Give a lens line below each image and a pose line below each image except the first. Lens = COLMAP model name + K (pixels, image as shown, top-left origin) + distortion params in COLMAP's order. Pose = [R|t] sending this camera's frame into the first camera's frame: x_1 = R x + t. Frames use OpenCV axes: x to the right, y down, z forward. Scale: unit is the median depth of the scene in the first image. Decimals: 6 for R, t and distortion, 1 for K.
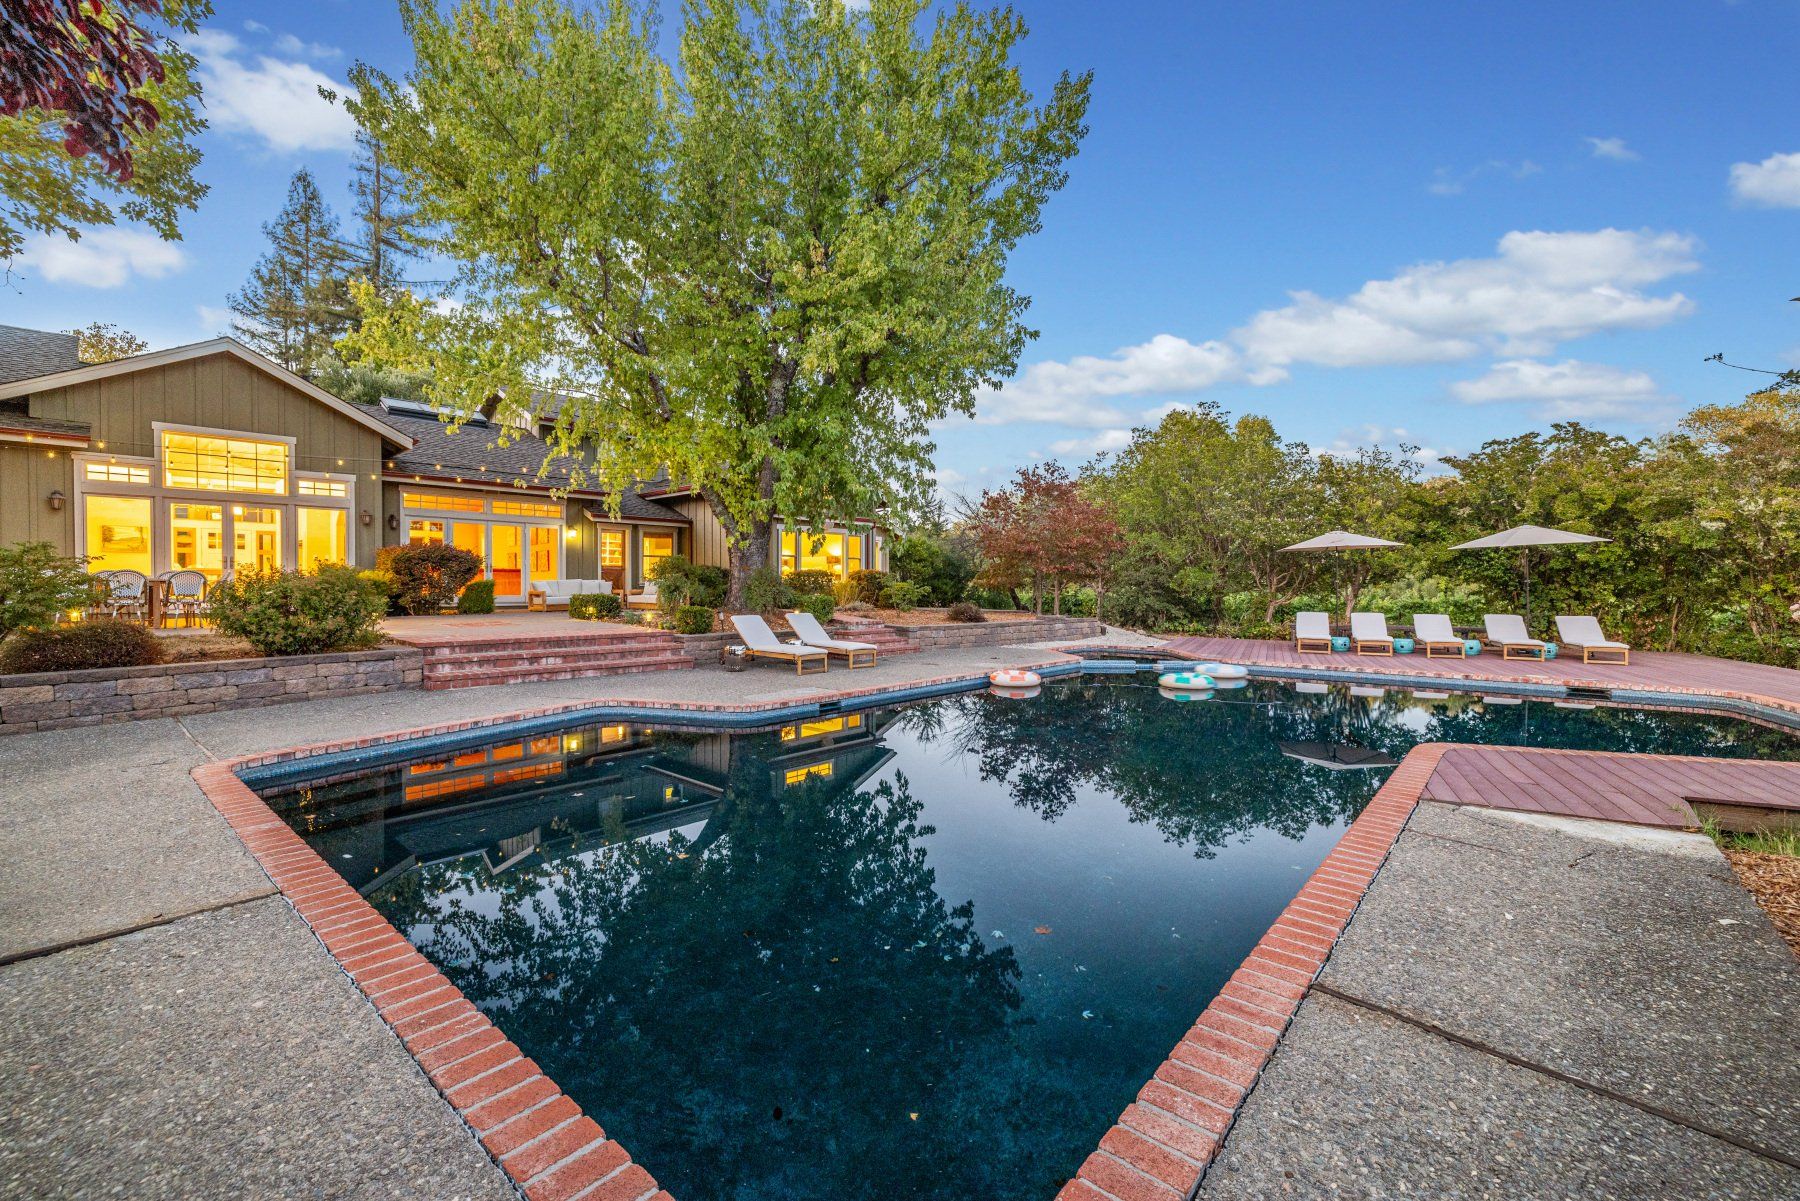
lens RADIAL K [[751.1, 0, 894.7], [0, 751.1, 593.2], [0, 0, 1]] dist [-0.003872, 0.003538]
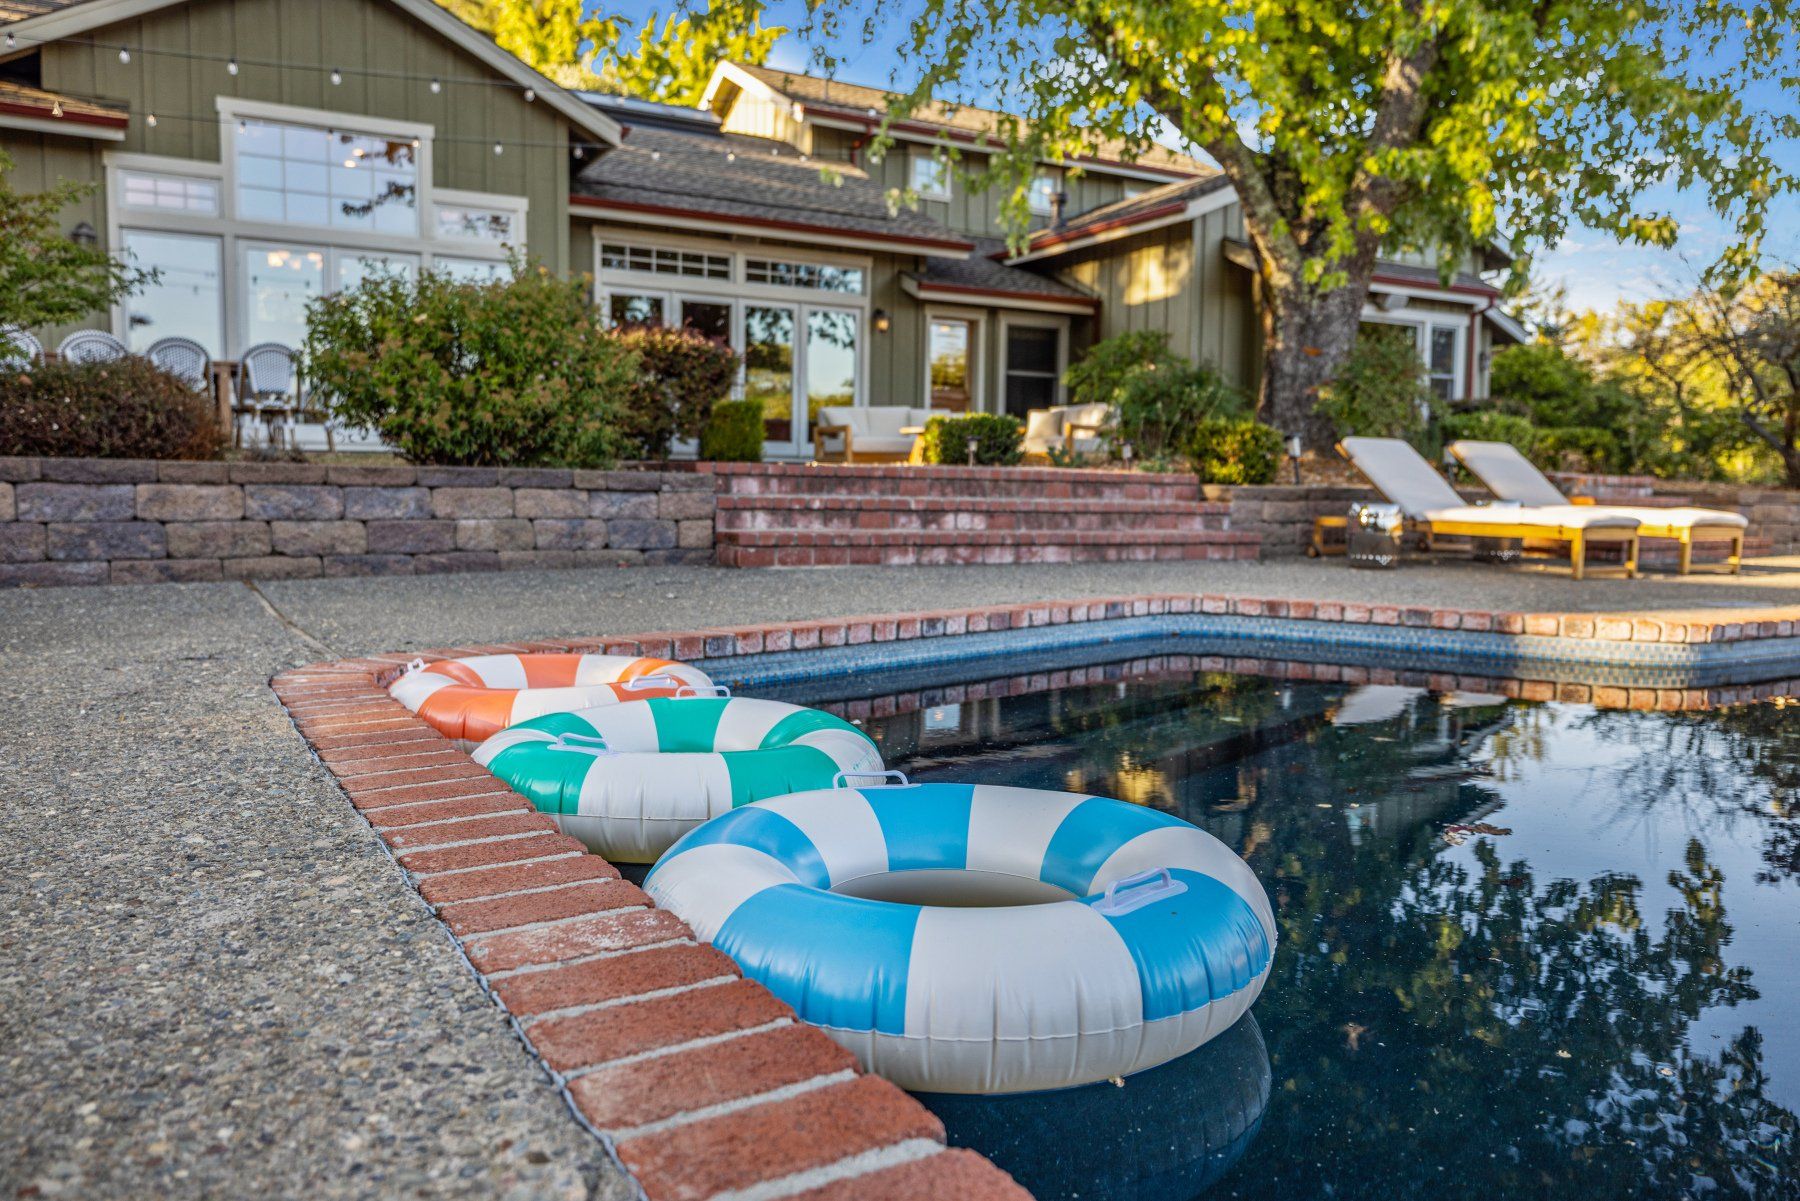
lens RADIAL K [[1257.8, 0, 900.0], [0, 1257.8, 600.5], [0, 0, 1]] dist [-0.007388, -0.000898]
pose [[0.955955, 0.035217, -0.291392, -0.311428], [-0.015593, 0.997467, 0.069397, 0.094743], [0.293098, -0.061797, 0.954083, 0.336069]]
